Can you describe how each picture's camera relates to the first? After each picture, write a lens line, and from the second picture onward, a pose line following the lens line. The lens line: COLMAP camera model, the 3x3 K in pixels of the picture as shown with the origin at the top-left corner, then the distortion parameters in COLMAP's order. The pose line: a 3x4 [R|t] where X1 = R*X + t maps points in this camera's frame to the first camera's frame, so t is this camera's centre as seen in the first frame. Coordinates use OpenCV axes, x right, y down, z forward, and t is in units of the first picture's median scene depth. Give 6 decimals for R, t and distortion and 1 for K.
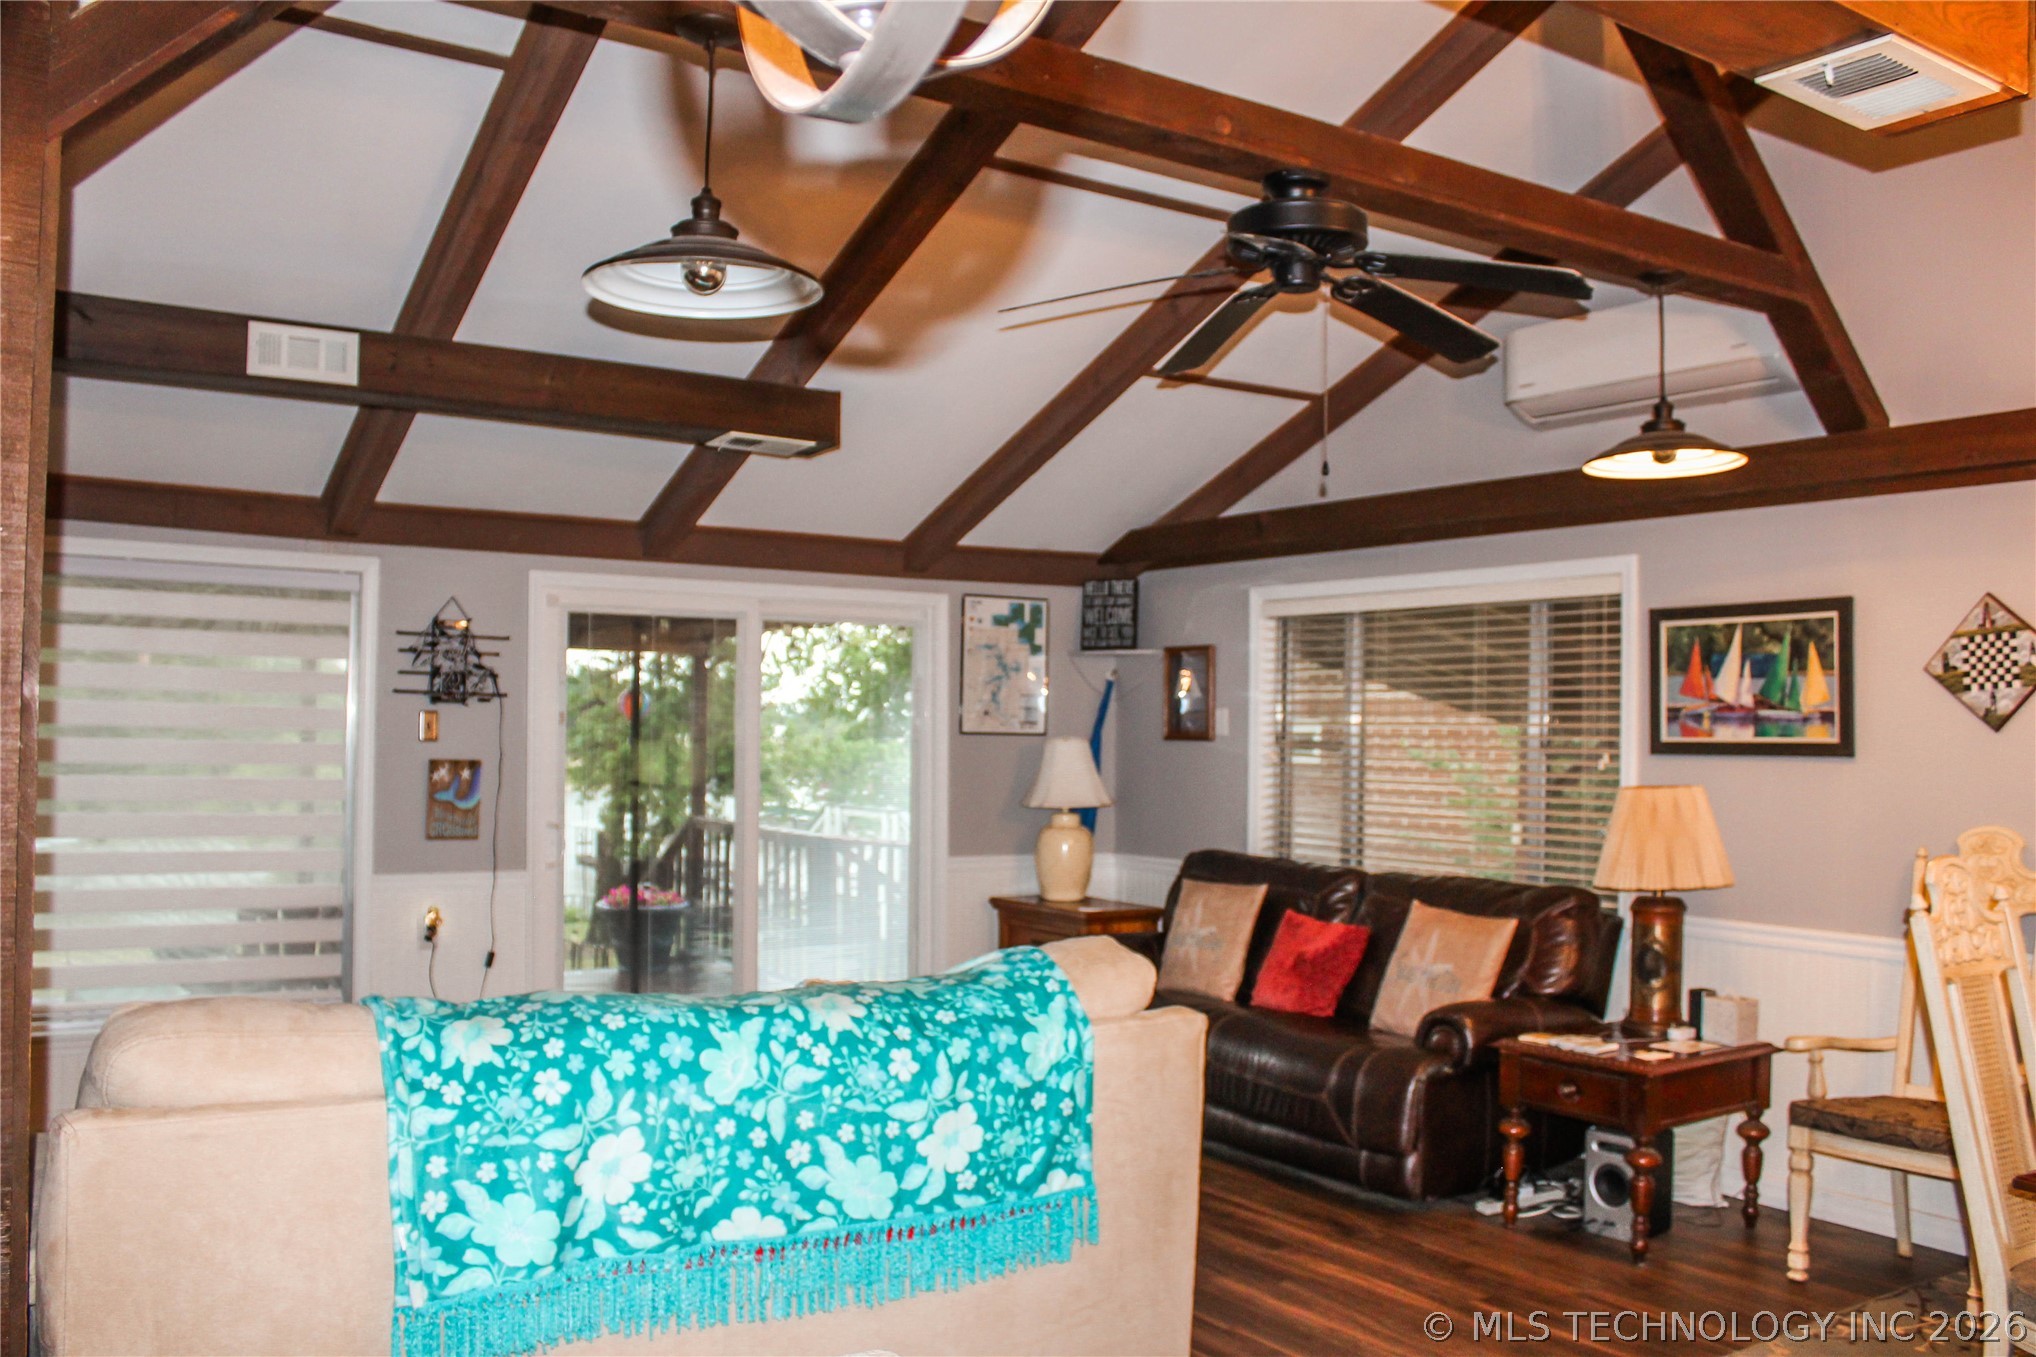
lens RADIAL K [[1708.5, 0, 1001.3], [0, 1708.5, 674.8], [0, 0, 1]] dist [-0.162319, 0.144942]
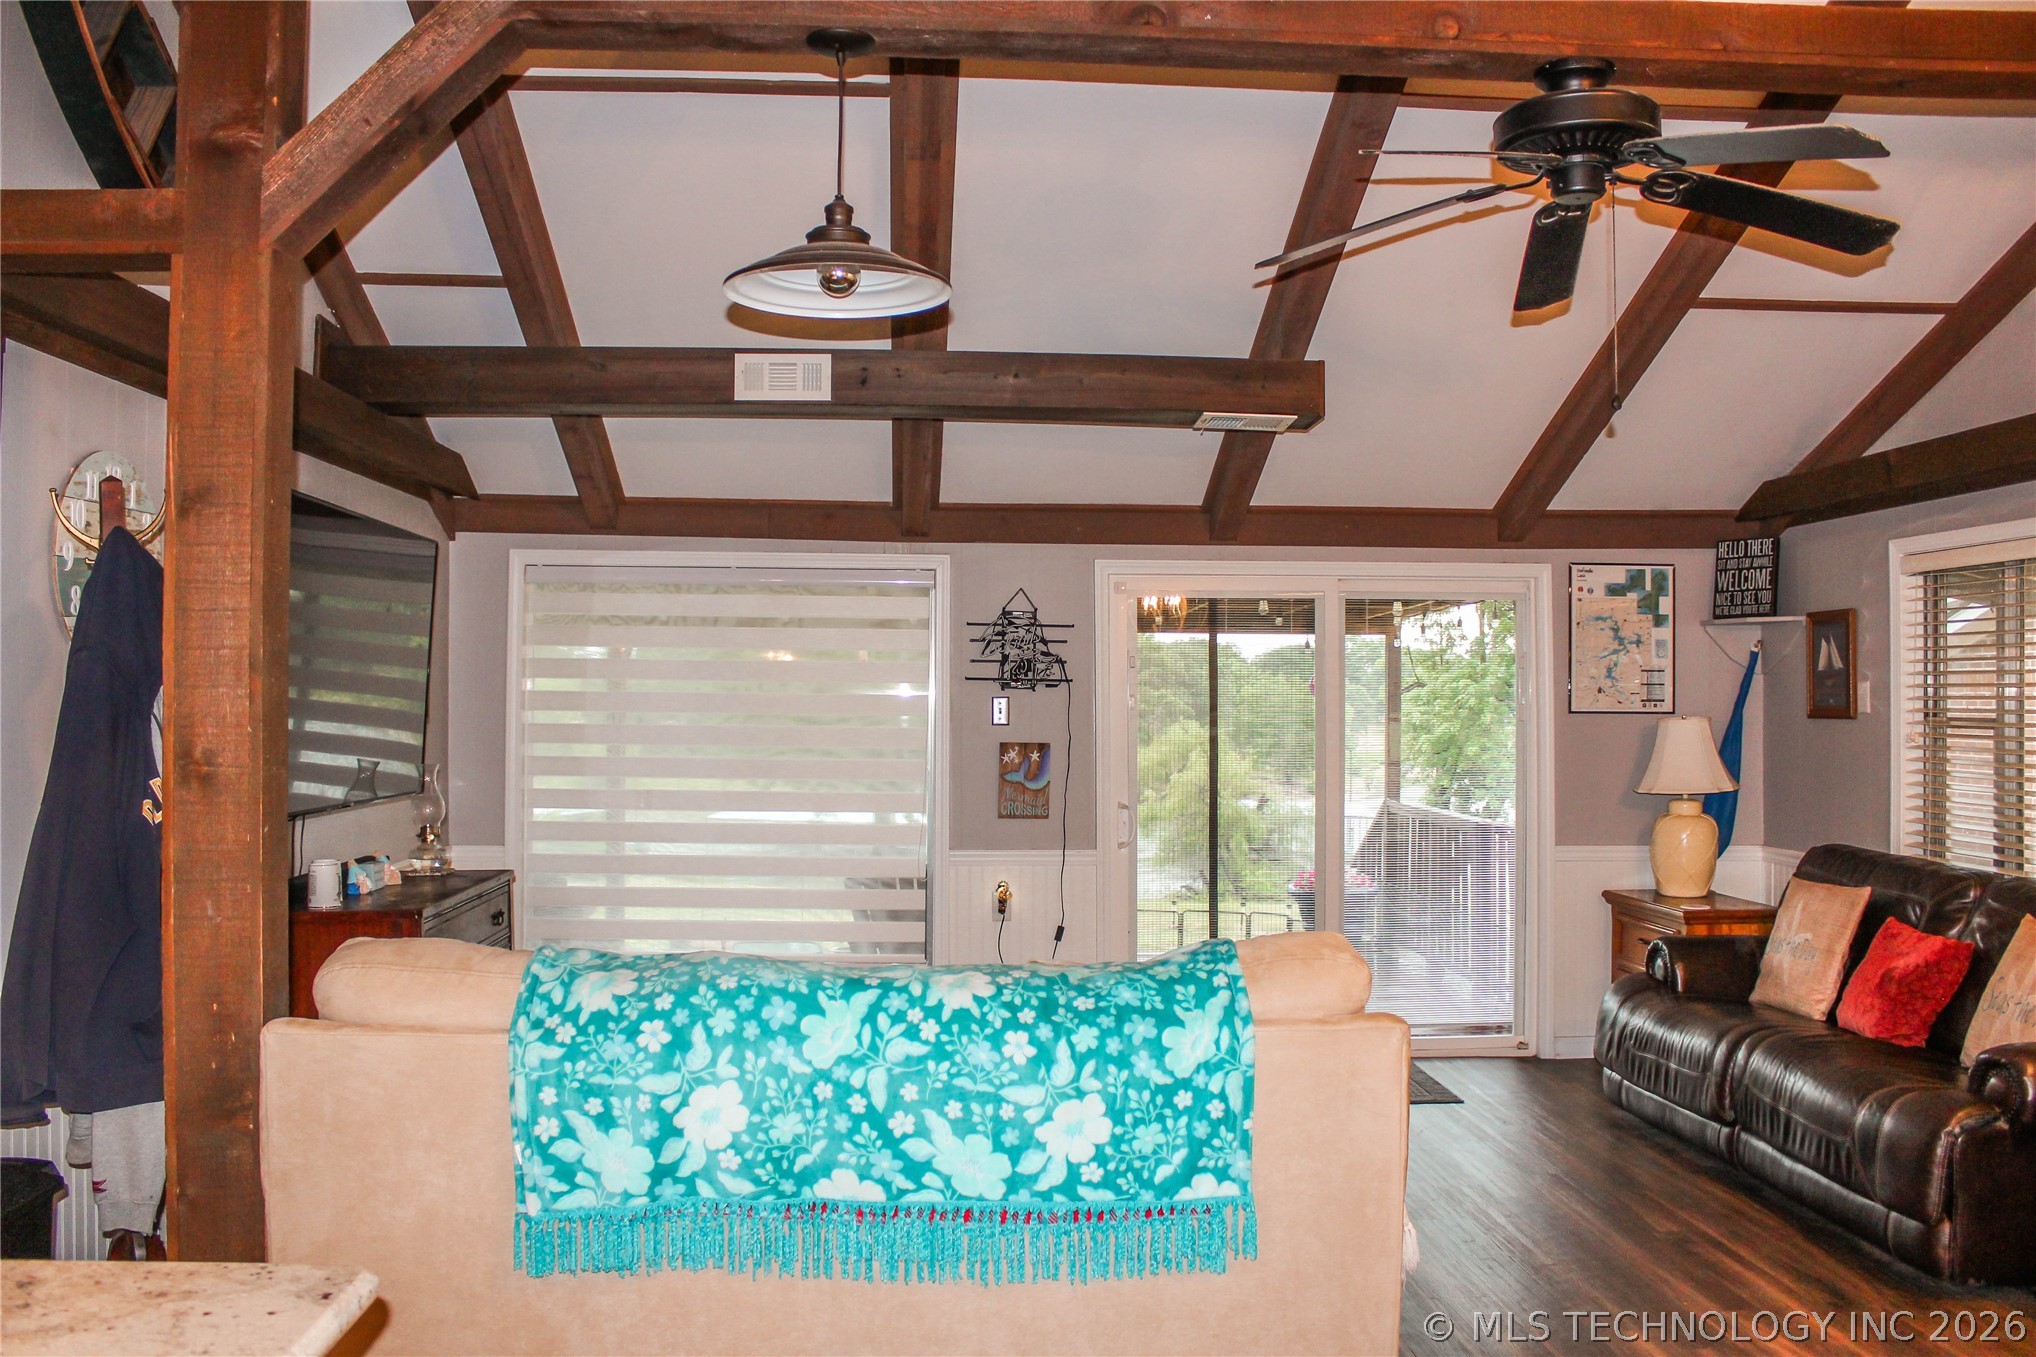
lens RADIAL K [[1708.5, 0, 989.7], [0, 1708.5, 686.6], [0, 0, 1]] dist [-0.162319, 0.144942]
pose [[0.863214, -0.014982, -0.504616, 0.245585], [0.023511, 0.999668, 0.010539, 0.004457], [0.504291, -0.020961, 0.863279, 0.078370]]
